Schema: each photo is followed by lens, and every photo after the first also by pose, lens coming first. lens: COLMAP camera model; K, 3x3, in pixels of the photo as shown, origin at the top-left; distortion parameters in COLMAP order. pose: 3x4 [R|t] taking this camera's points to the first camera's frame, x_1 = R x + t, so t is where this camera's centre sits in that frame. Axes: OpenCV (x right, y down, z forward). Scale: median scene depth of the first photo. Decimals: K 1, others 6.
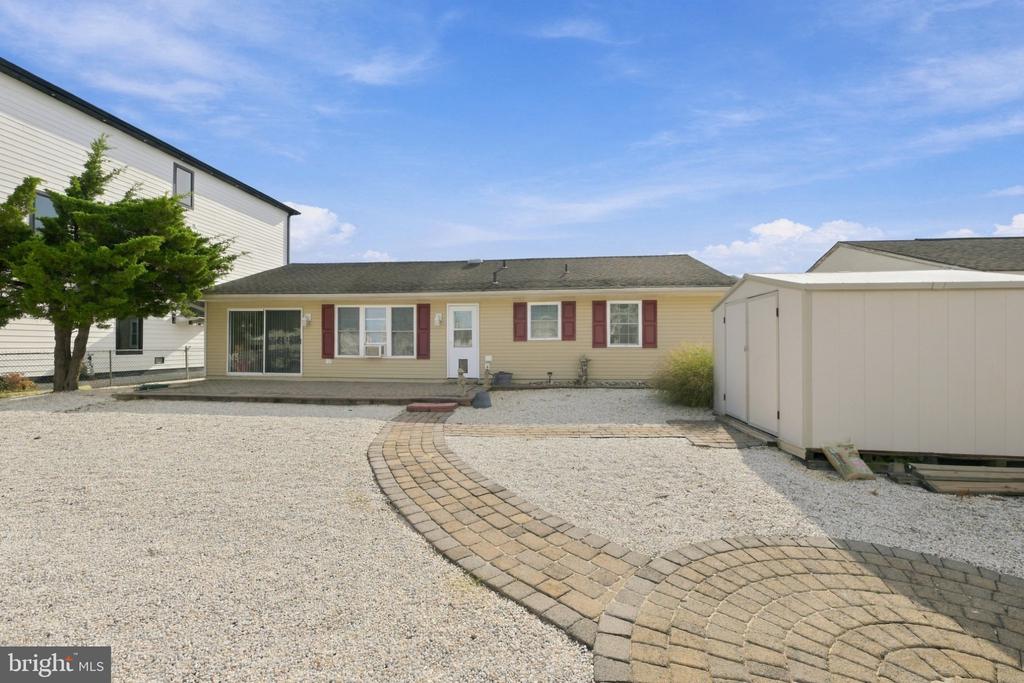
lens RADIAL K [[432.4, 0, 535.2], [0, 432.4, 338.7], [0, 0, 1]] dist [-0.007065, 0.000535]
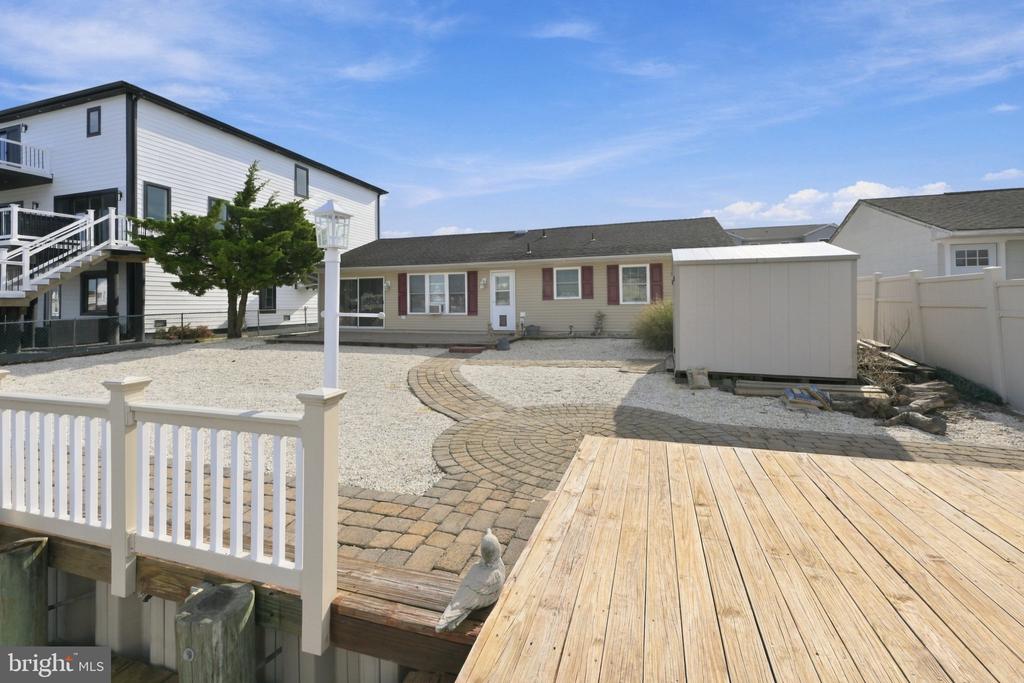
lens RADIAL K [[432.4, 0, 524.6], [0, 432.4, 295.7], [0, 0, 1]] dist [-0.007065, 0.000535]
pose [[0.979269, -0.013715, -0.202101, 0.161212], [0.013165, 0.999905, -0.004062, -0.002740], [0.202137, 0.001317, 0.979356, -0.225325]]
